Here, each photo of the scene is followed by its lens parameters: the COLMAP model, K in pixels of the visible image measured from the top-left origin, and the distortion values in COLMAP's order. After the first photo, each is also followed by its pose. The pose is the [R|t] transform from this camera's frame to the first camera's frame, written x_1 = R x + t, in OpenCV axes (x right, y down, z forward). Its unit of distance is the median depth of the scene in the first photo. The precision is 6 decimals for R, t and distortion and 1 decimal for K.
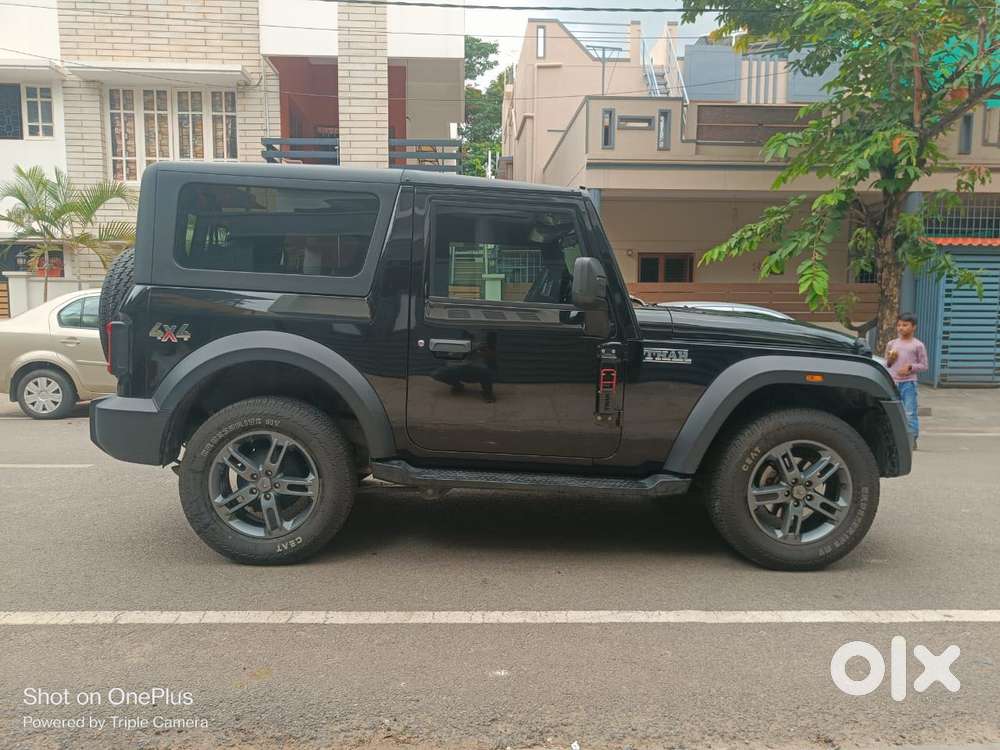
lens RADIAL K [[675.2, 0, 497.8], [0, 675.2, 390.3], [0, 0, 1]] dist [0.001583, 0.007753]
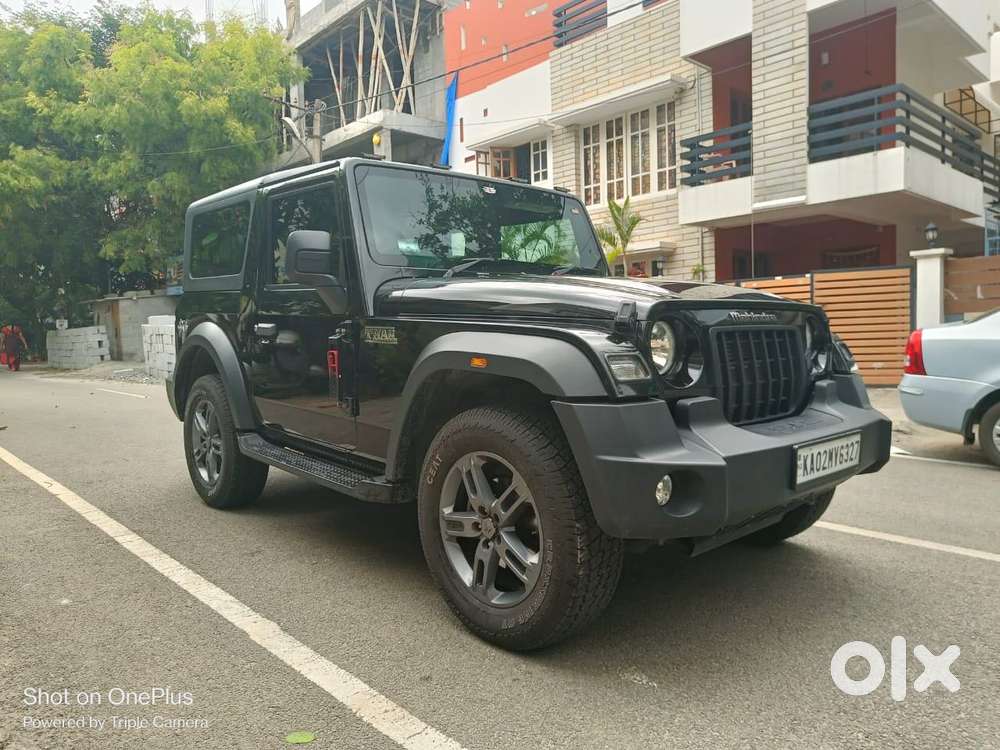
lens RADIAL K [[699.6, 0, 496.9], [0, 699.6, 379.4], [0, 0, 1]] dist [0.005588, 0.005513]
pose [[0.656819, 0.024920, -0.753636, 0.266496], [-0.050275, 0.998677, -0.010794, 0.001599], [0.752370, 0.044979, 0.657203, 0.141859]]
